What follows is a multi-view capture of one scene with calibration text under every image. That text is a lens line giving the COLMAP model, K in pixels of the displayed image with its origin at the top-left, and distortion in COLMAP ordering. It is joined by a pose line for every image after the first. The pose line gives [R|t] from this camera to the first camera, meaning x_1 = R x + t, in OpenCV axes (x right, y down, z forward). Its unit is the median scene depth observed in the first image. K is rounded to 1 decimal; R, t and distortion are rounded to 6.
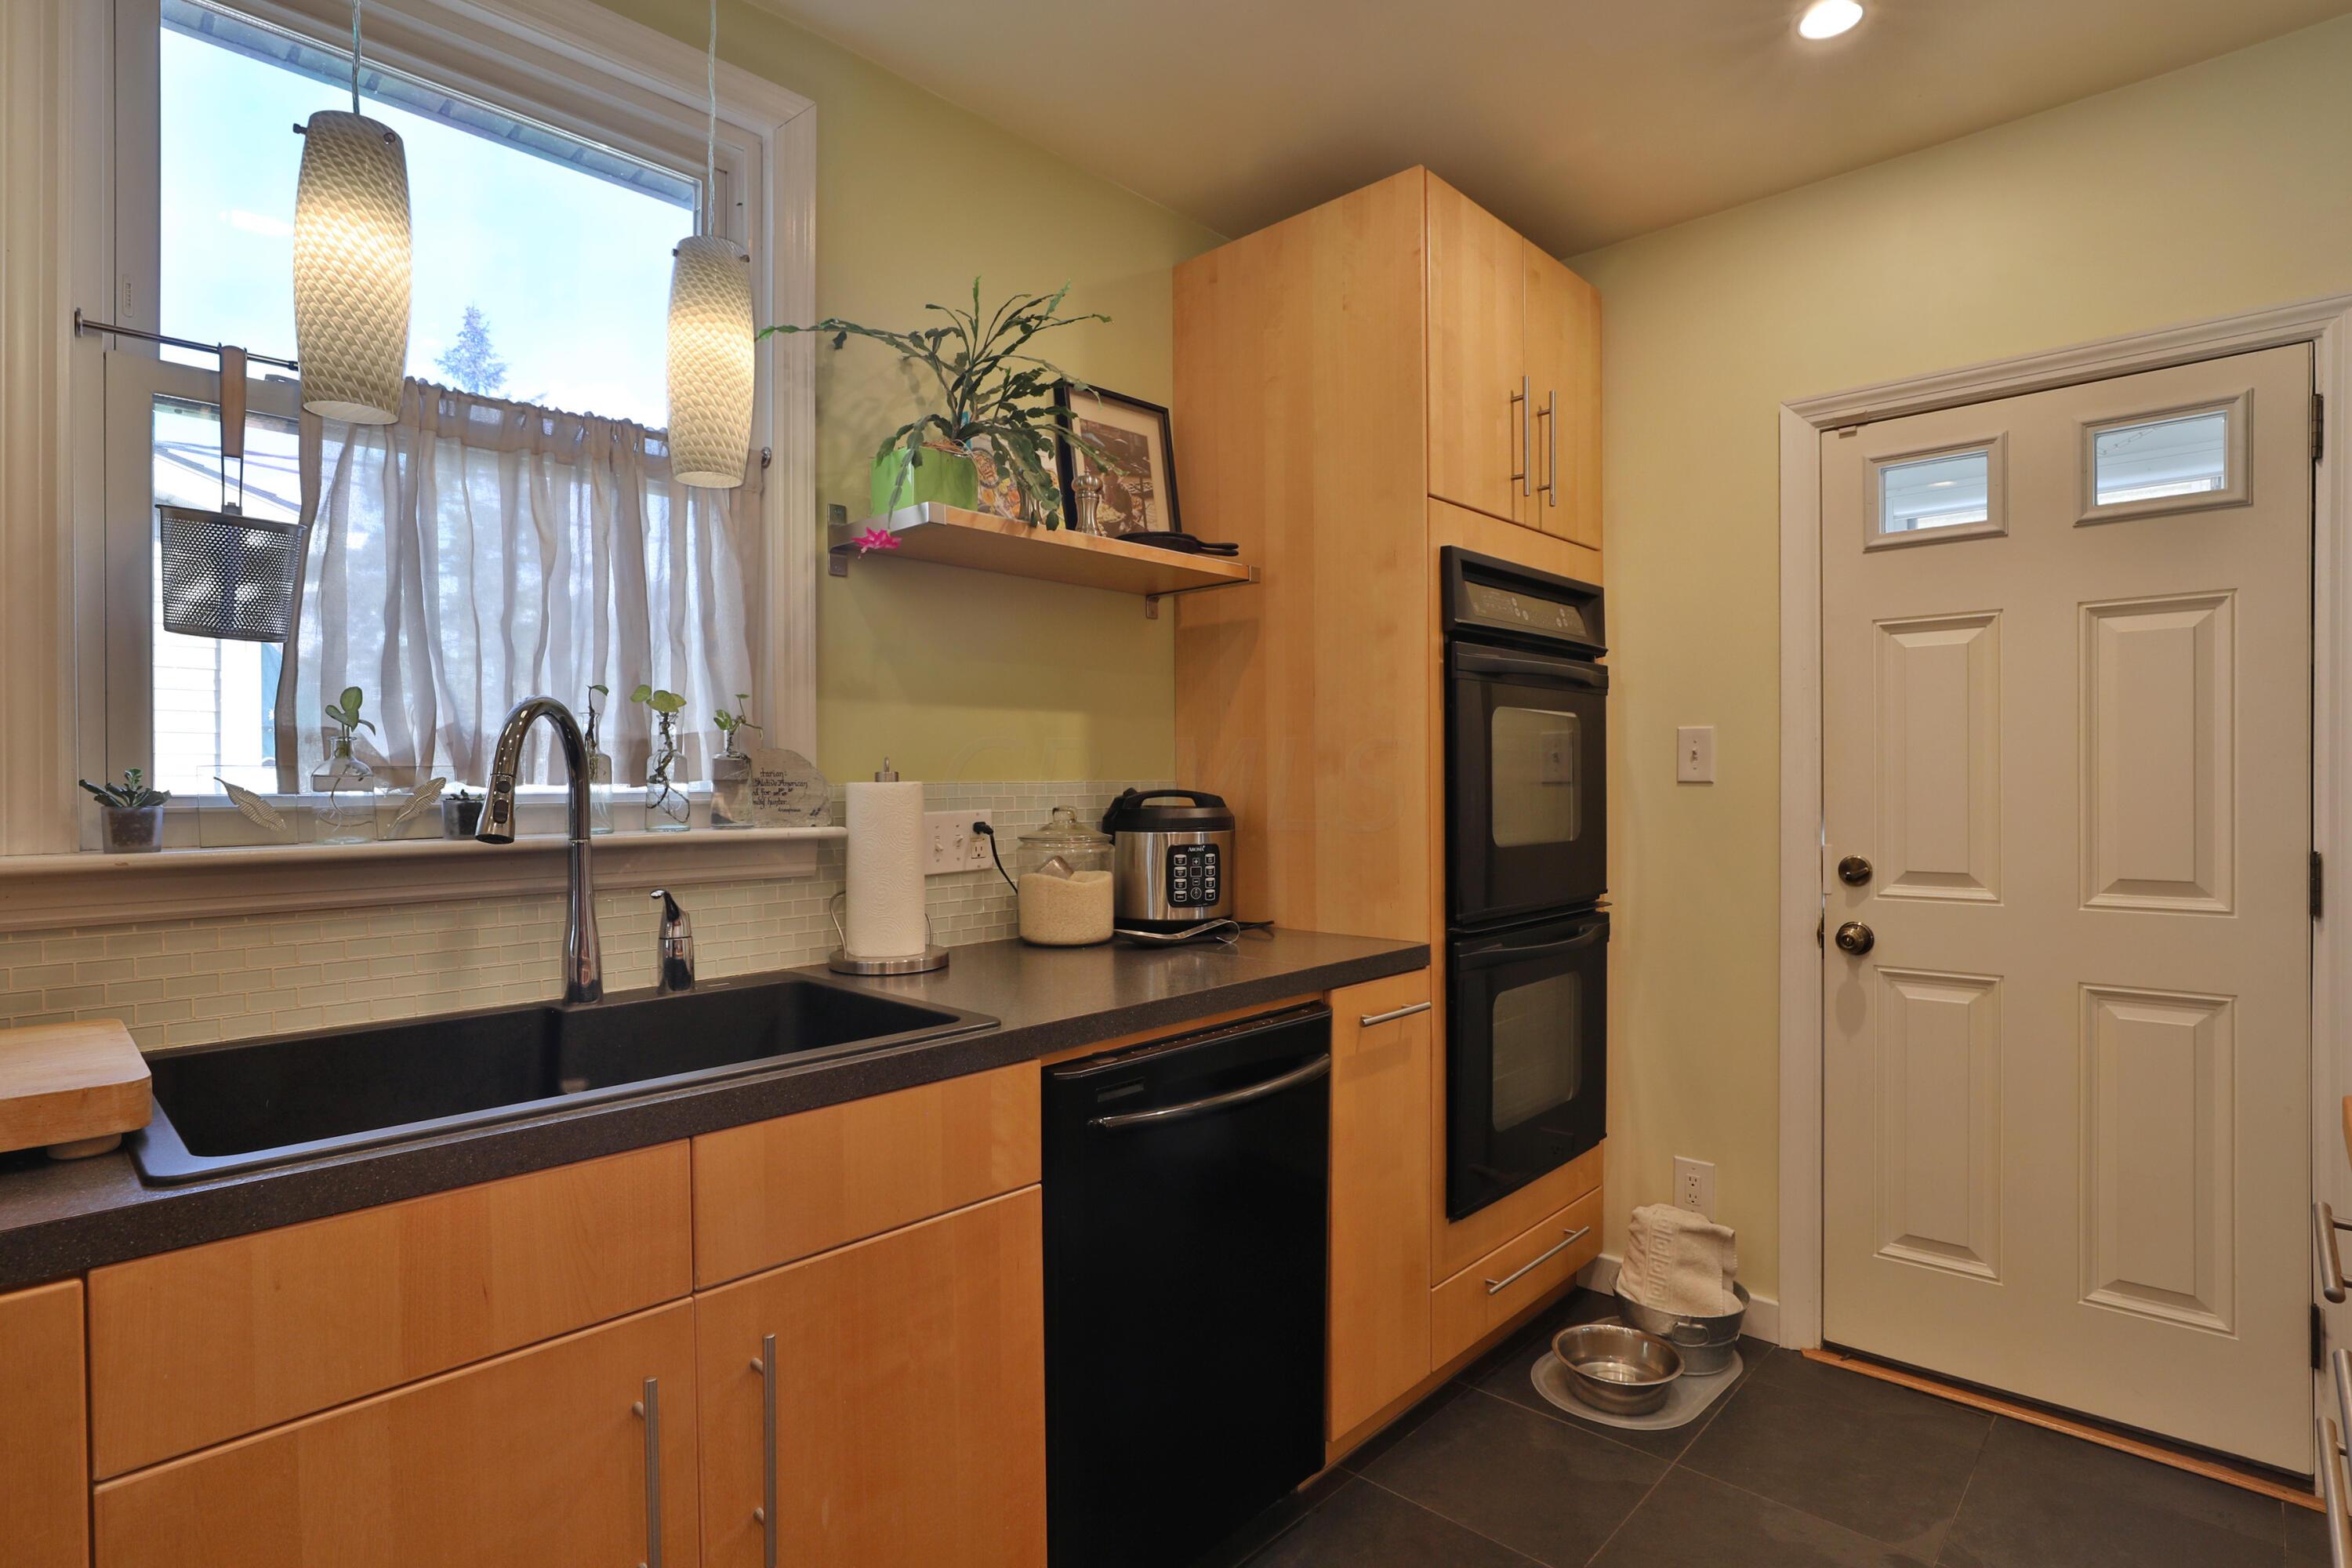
lens RADIAL K [[1176.0, 0, 1190.2], [0, 1176.0, 790.5], [0, 0, 1]] dist [-0.015036, 0.001534]
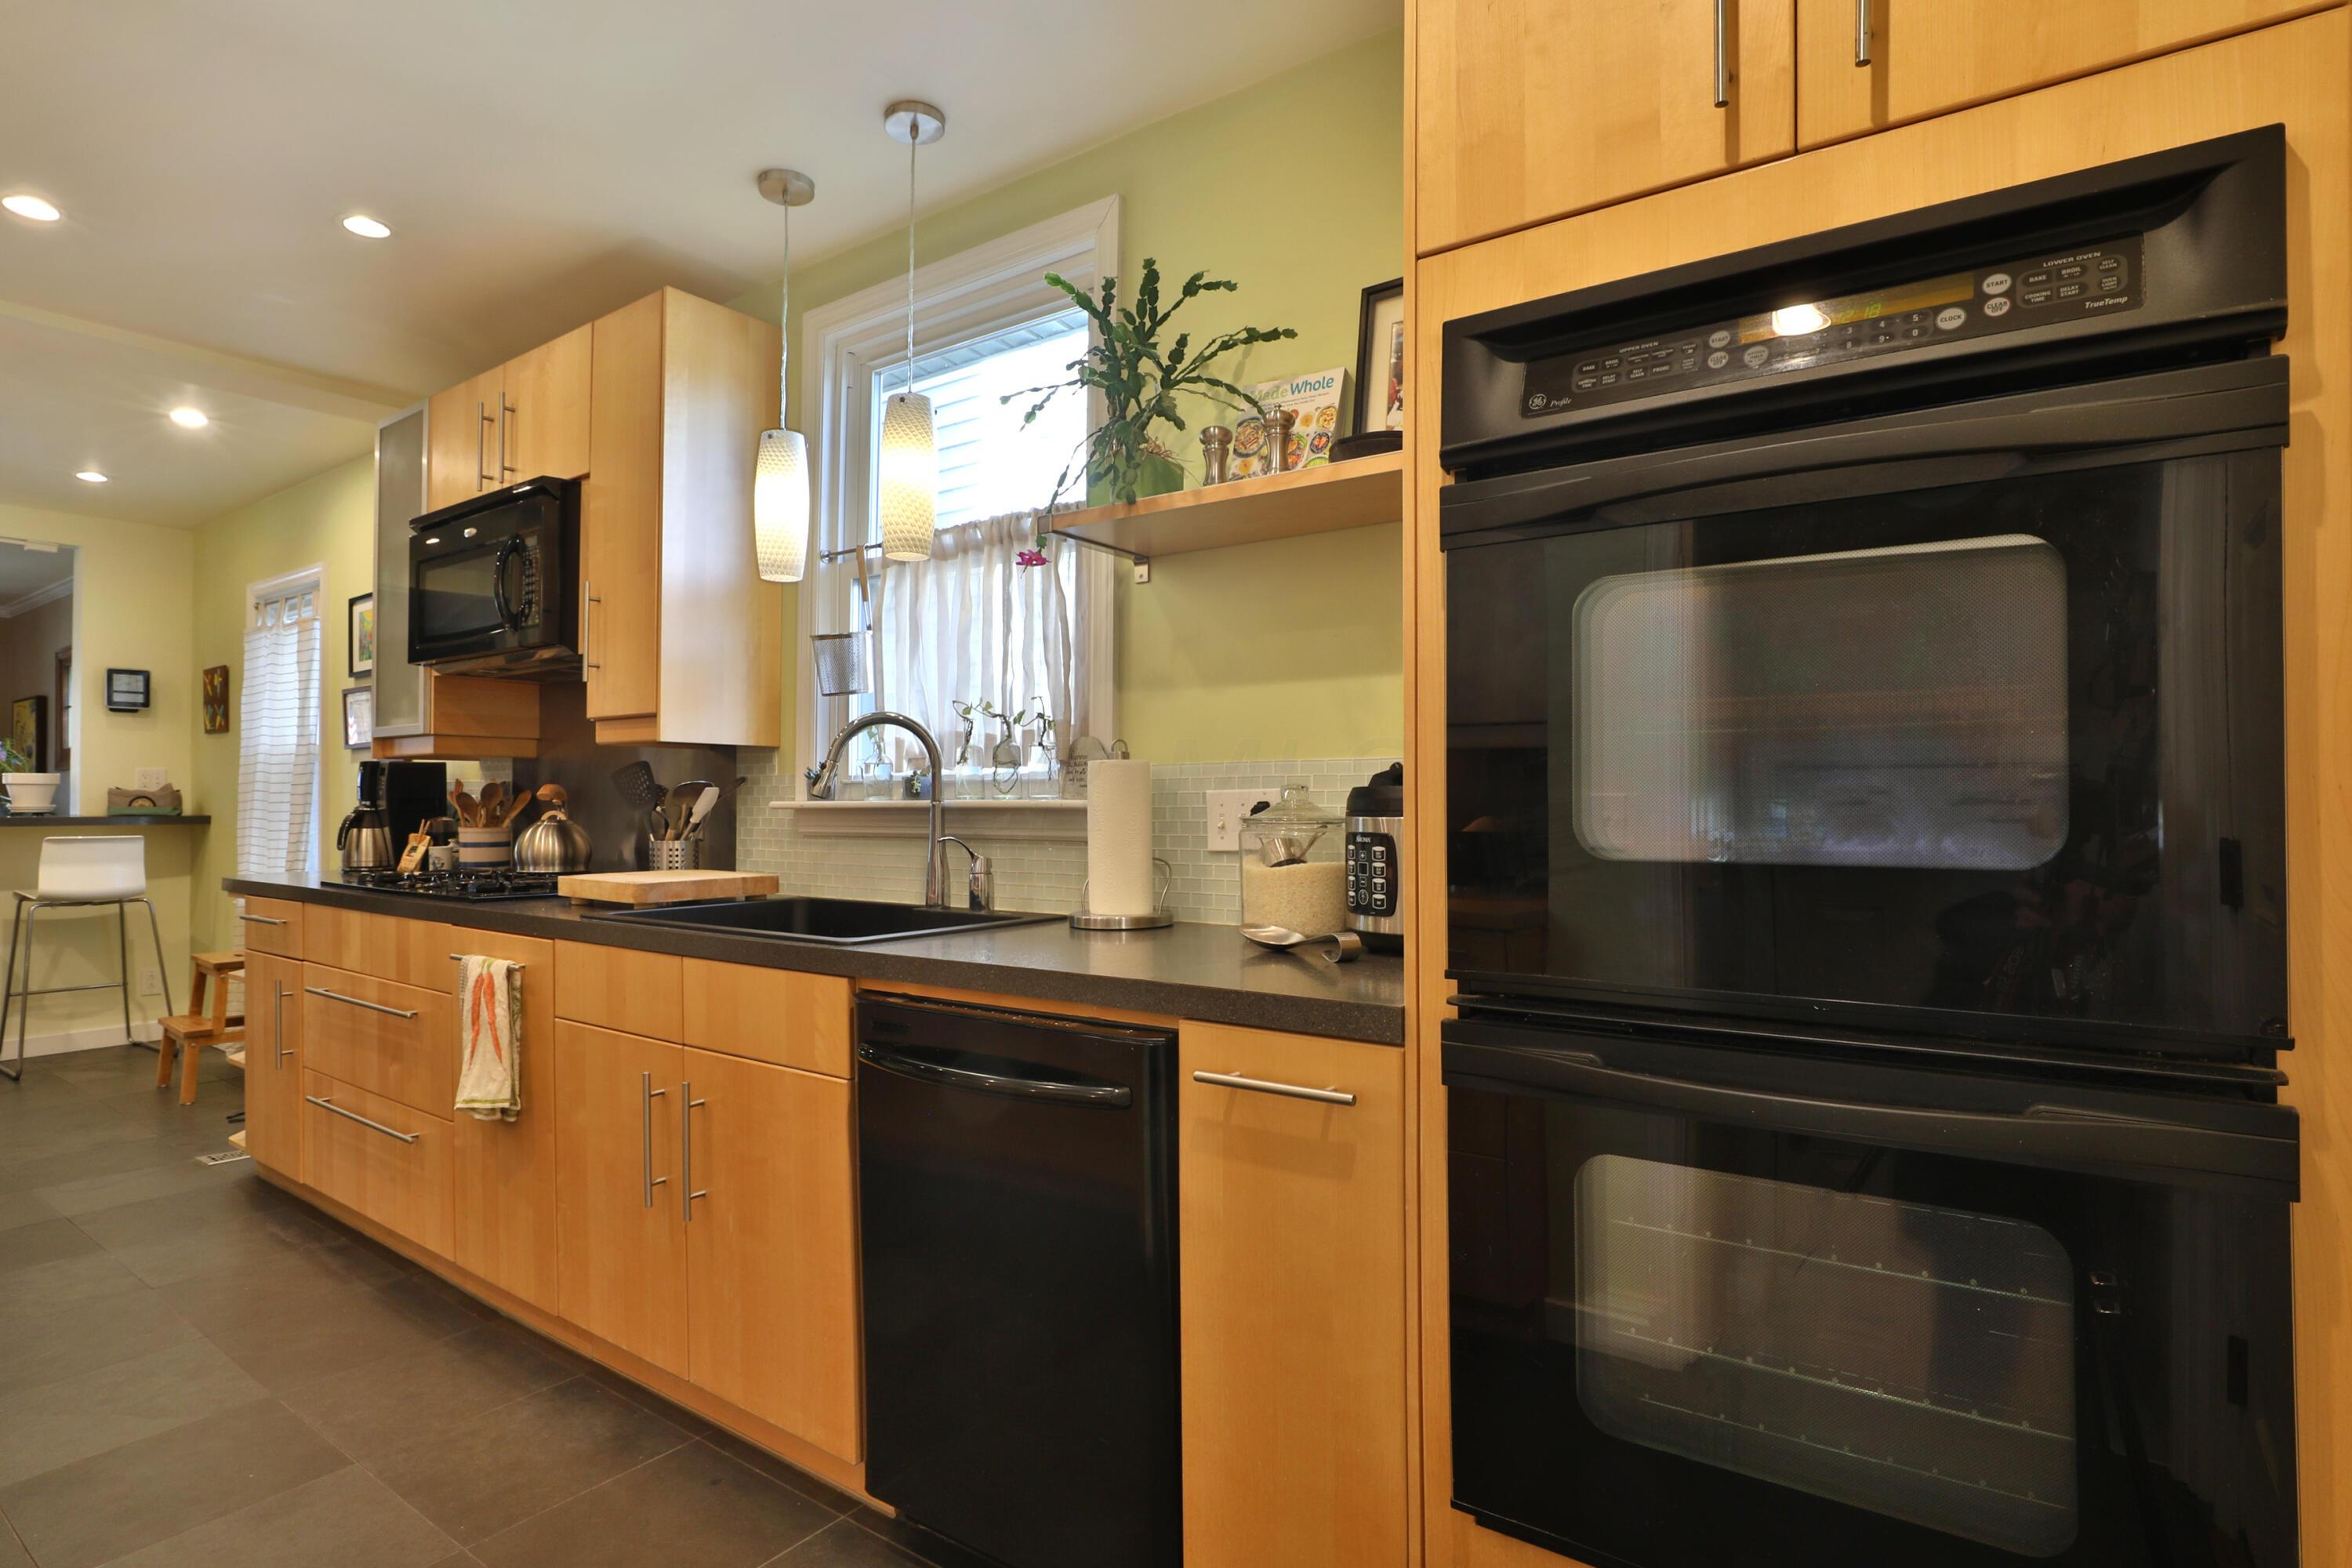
lens RADIAL K [[1230.0, 0, 1172.2], [0, 1230.0, 784.9], [0, 0, 1]] dist [-0.027632, -0.000267]
pose [[0.112149, -0.008163, -0.993658, 0.784430], [-0.004980, 0.999949, -0.008777, 0.021567], [0.993679, 0.005933, 0.112103, 0.779966]]
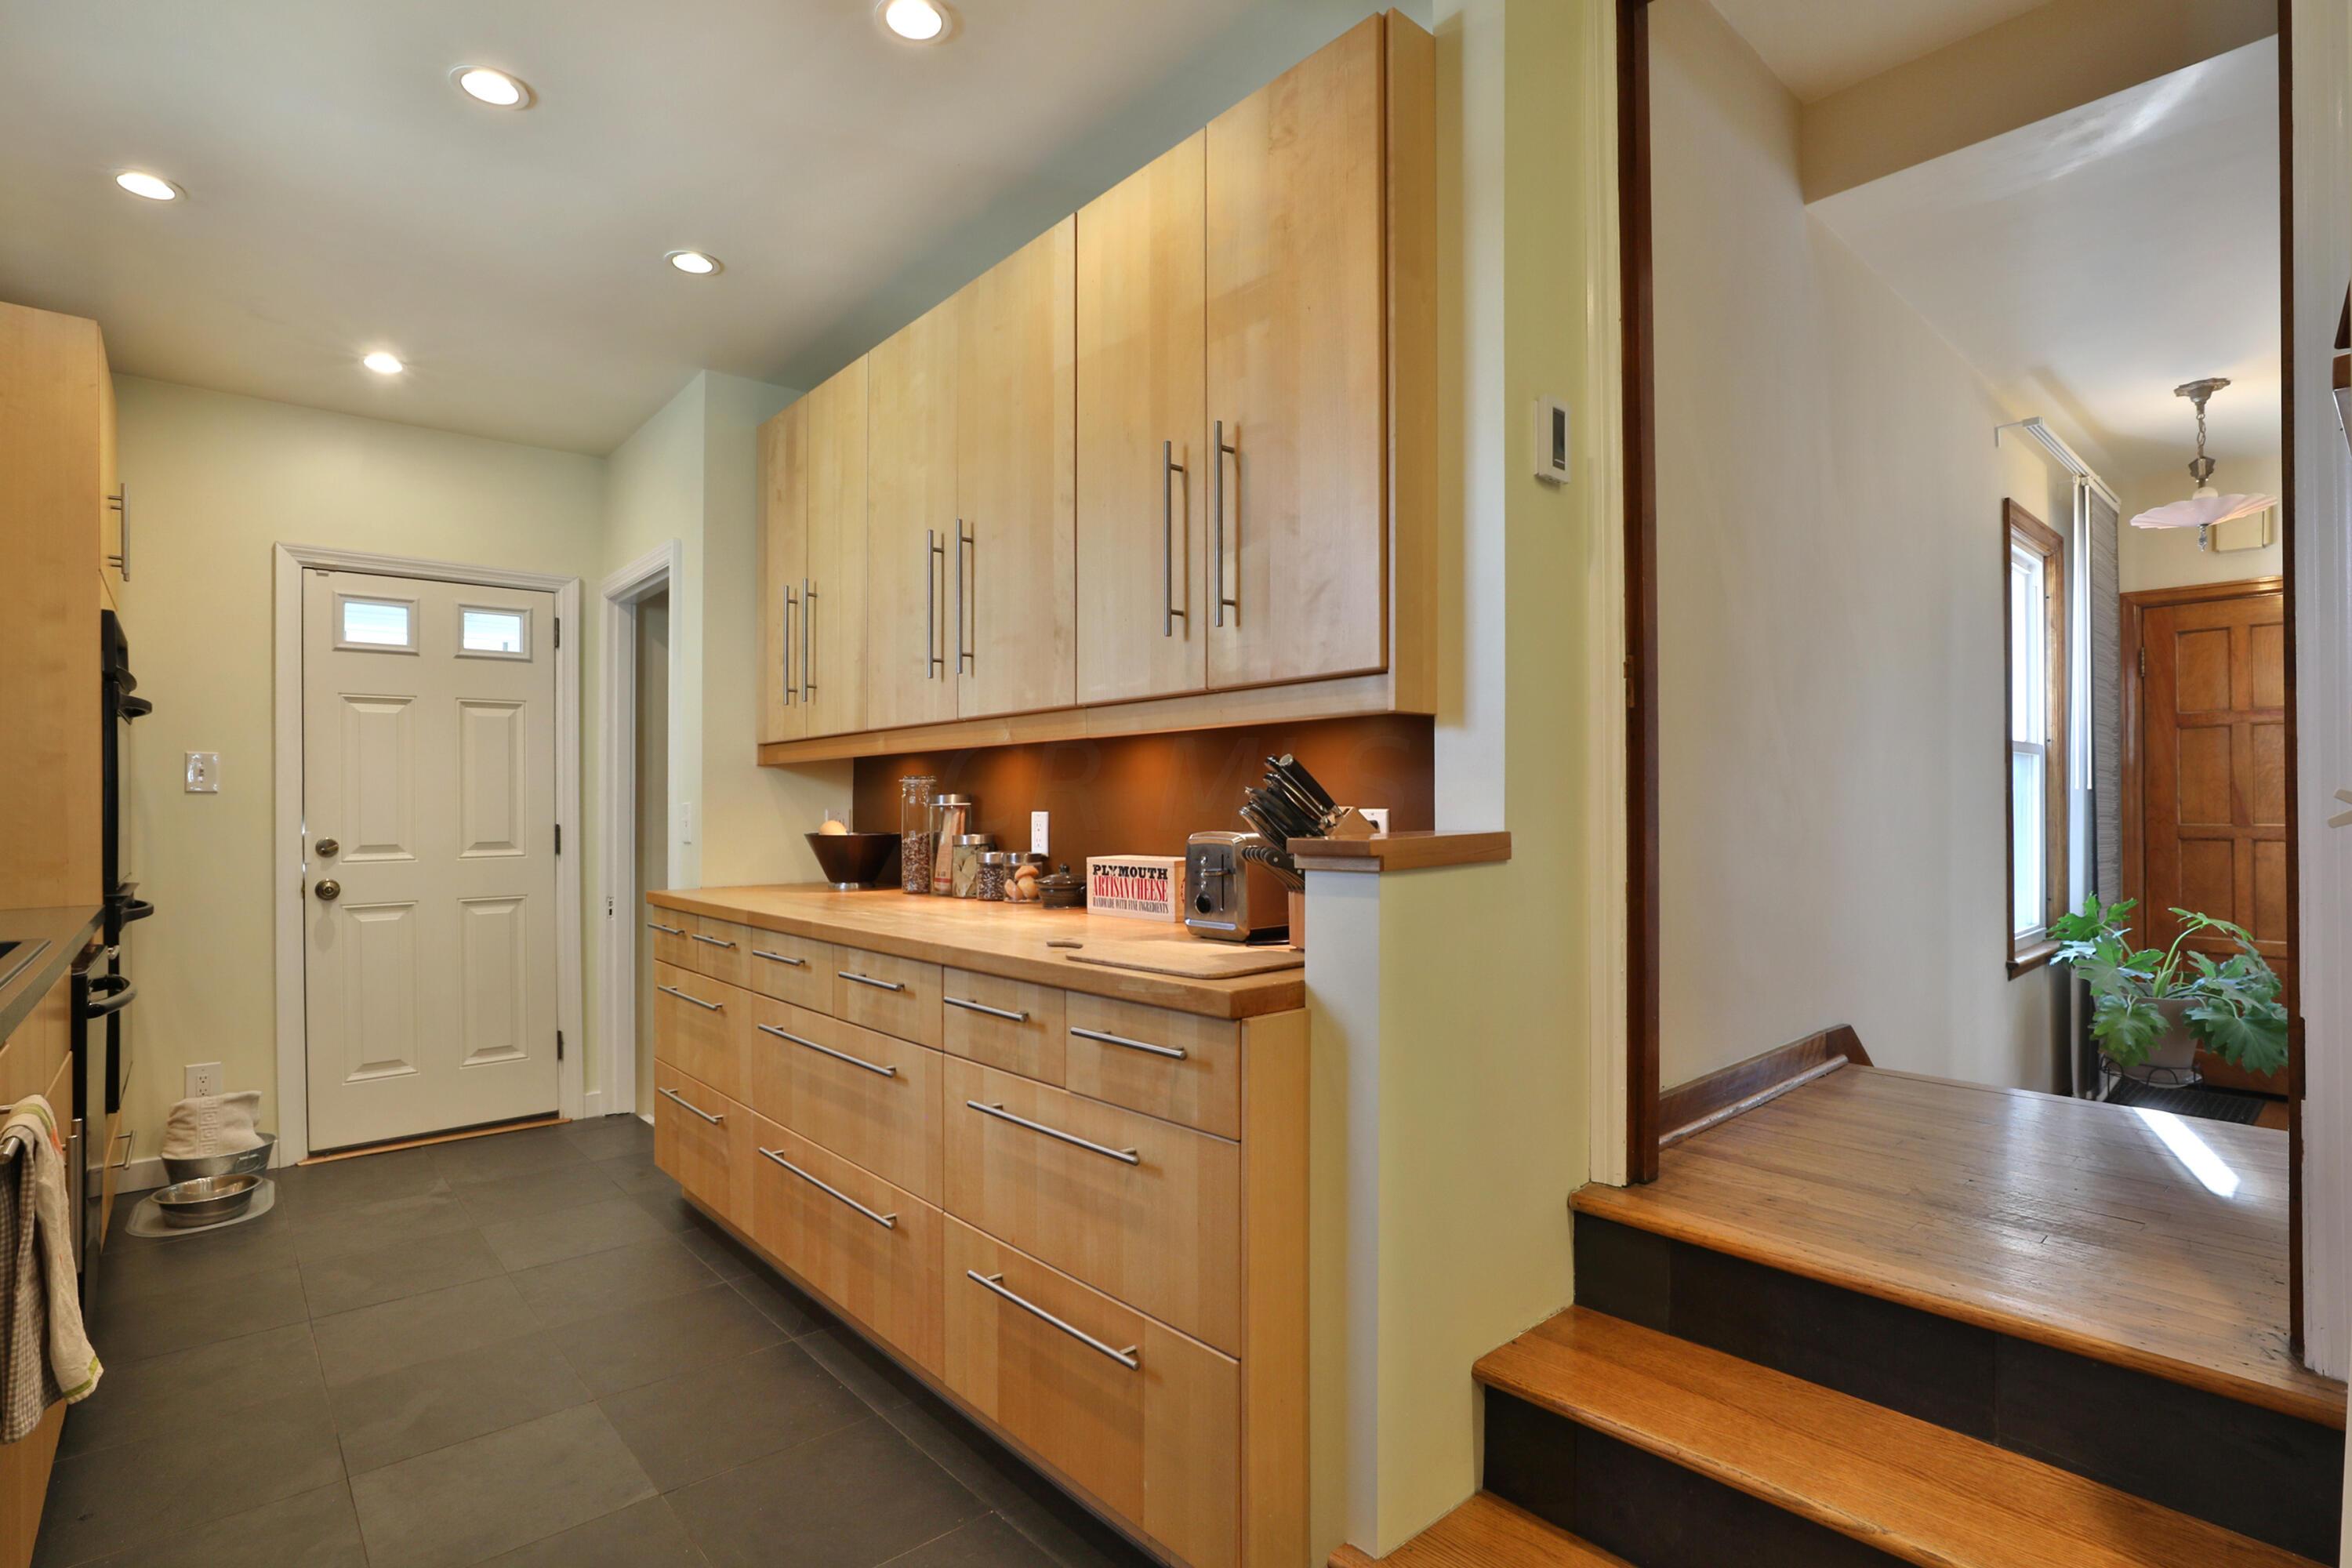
lens RADIAL K [[1162.1, 0, 1188.4], [0, 1162.1, 805.2], [0, 0, 1]] dist [-0.036477, 0.009951]
pose [[0.101529, 0.003488, 0.994826, -0.890564], [0.016083, 0.999857, -0.005148, 0.038731], [-0.994703, 0.016523, 0.101458, -0.340477]]
